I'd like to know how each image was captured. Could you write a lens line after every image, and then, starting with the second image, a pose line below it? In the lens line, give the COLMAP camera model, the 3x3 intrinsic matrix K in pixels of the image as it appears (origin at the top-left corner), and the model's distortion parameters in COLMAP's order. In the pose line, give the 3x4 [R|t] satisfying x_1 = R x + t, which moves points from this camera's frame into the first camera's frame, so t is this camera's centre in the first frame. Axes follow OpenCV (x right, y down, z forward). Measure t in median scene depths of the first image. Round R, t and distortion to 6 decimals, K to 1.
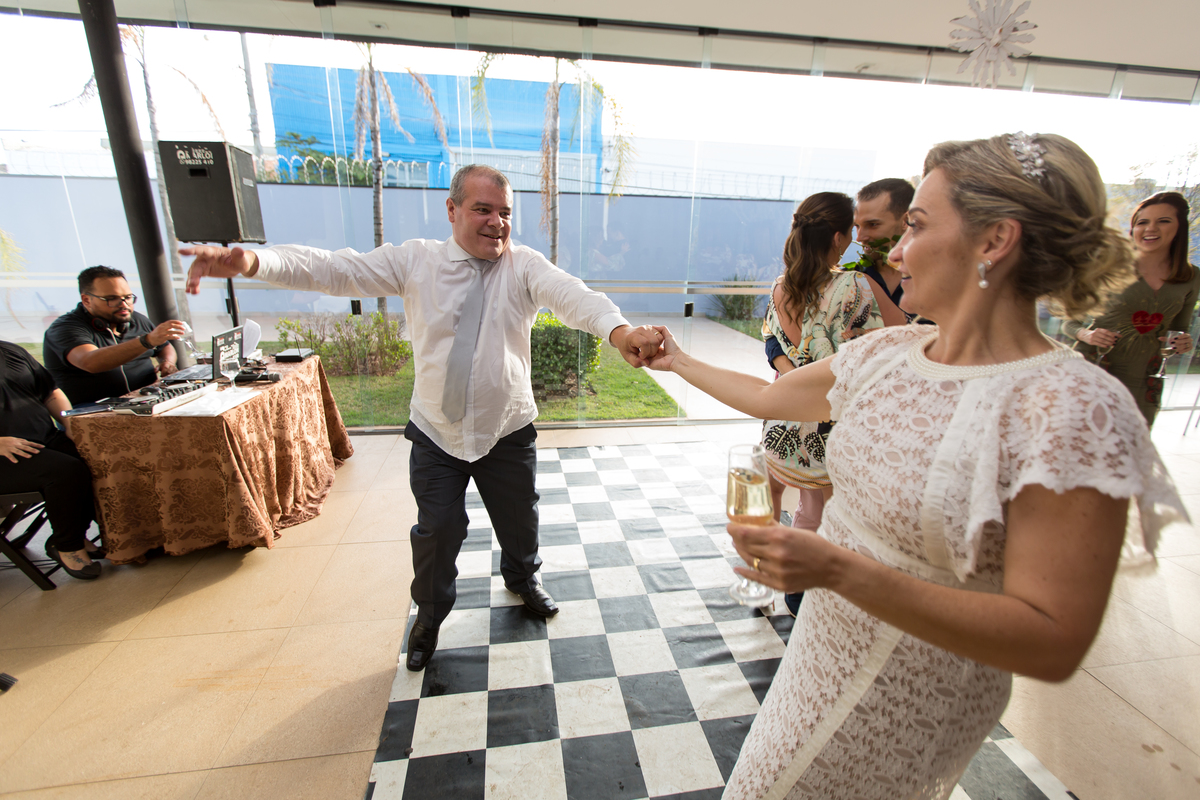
lens RADIAL K [[536.2, 0, 598.2], [0, 536.2, 397.8], [0, 0, 1]] dist [0.002804, -0.000786]
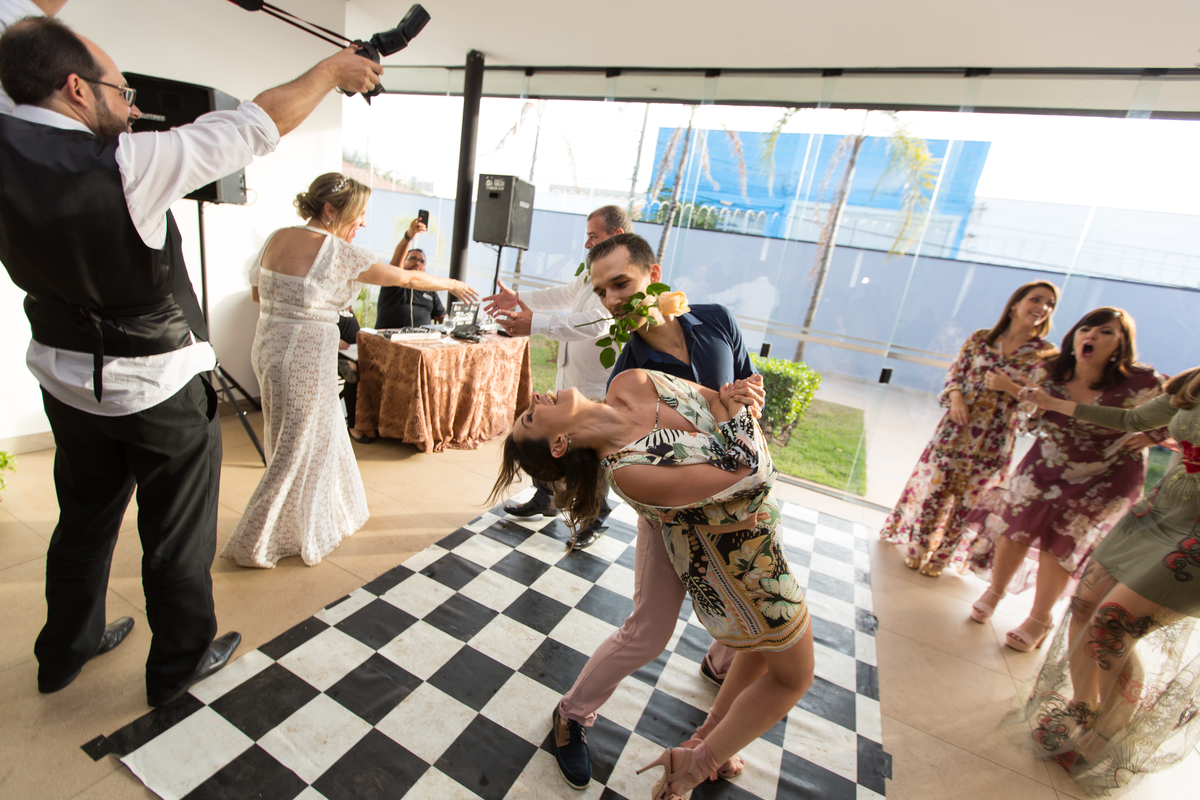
lens RADIAL K [[536.2, 0, 598.2], [0, 536.2, 397.8], [0, 0, 1]] dist [0.002804, -0.000786]
pose [[0.810067, 0.246472, -0.532019, 0.367383], [-0.291603, 0.956539, -0.000861, 0.012565], [0.508685, 0.155835, 0.846732, 0.024576]]
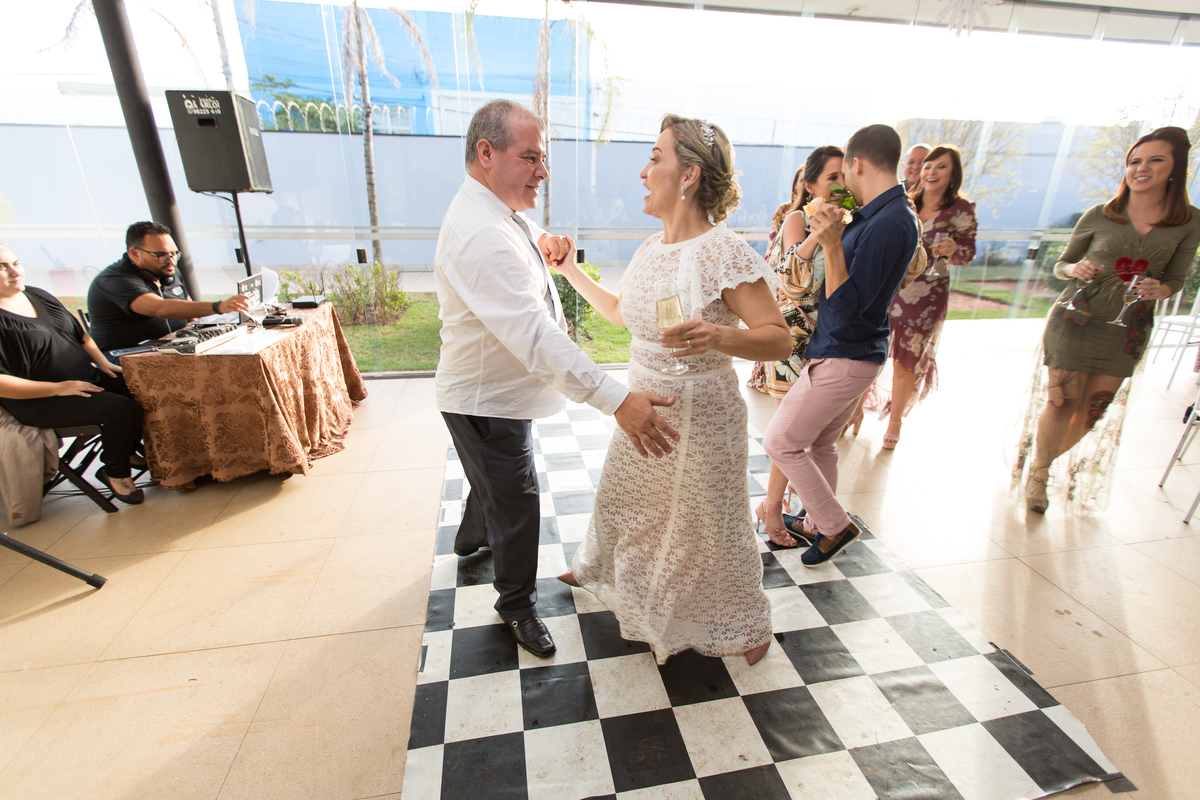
lens RADIAL K [[536.2, 0, 598.2], [0, 536.2, 397.8], [0, 0, 1]] dist [0.002804, -0.000786]
pose [[0.999757, -0.013965, 0.017075, -0.020222], [0.012453, 0.996244, 0.085691, 0.027585], [-0.018207, -0.085457, 0.996175, -0.083713]]
